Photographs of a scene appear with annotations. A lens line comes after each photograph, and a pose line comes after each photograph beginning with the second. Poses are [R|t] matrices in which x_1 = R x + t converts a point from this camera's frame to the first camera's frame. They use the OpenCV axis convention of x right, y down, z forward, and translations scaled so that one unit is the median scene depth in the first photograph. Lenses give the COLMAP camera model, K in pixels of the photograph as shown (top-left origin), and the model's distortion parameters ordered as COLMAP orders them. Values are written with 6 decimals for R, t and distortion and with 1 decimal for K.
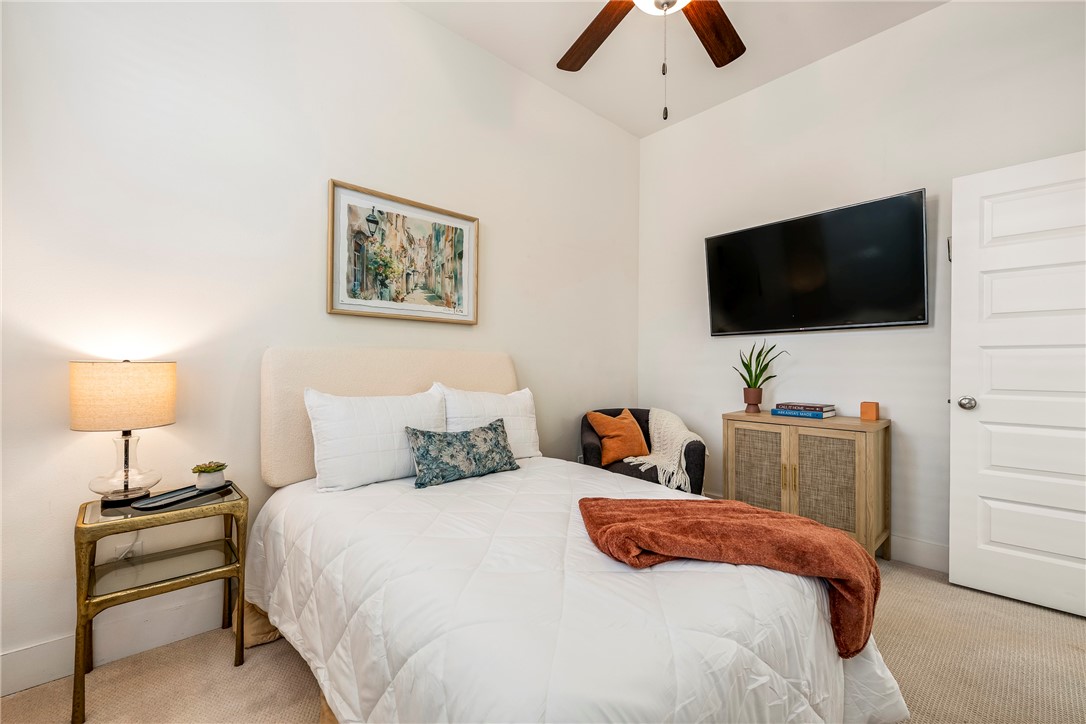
lens RADIAL K [[413.0, 0, 543.0], [0, 413.0, 362.0], [0, 0, 1]] dist [0.000594, 0.000024]
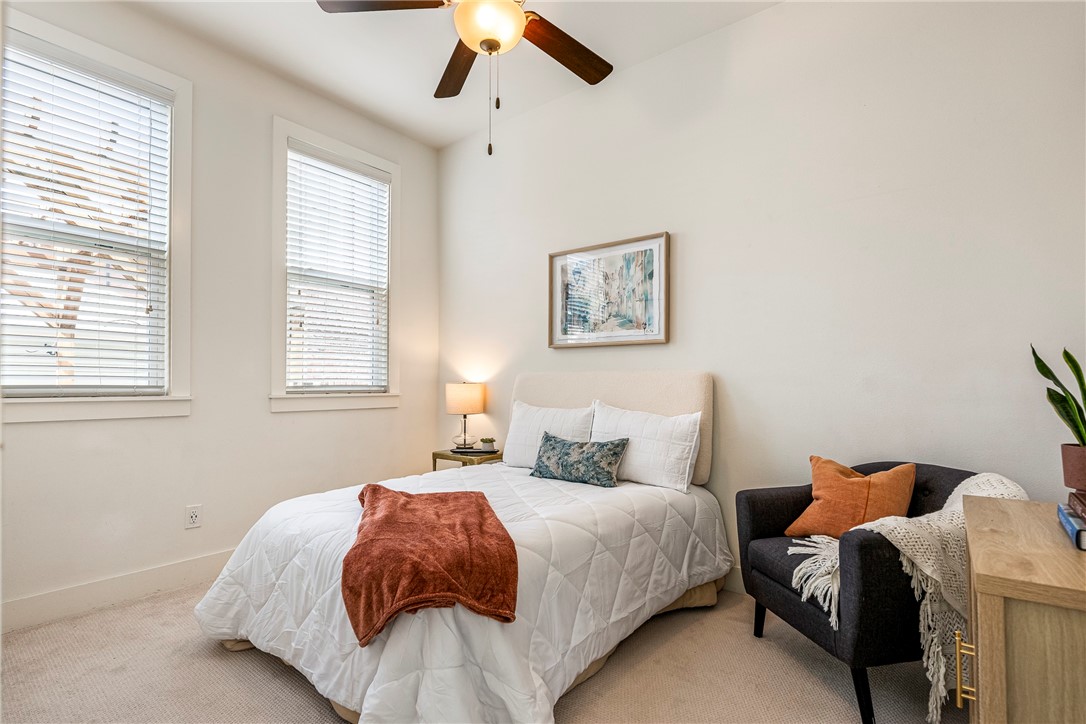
lens RADIAL K [[500.0, 0, 547.1], [0, 500.0, 372.3], [0, 0, 1]] dist [-0.002925, -0.000299]
pose [[0.224699, -0.026147, -0.974077, 0.977392], [0.002725, 0.999653, -0.026205, 0.008217], [0.974424, 0.003234, 0.224692, 0.515051]]
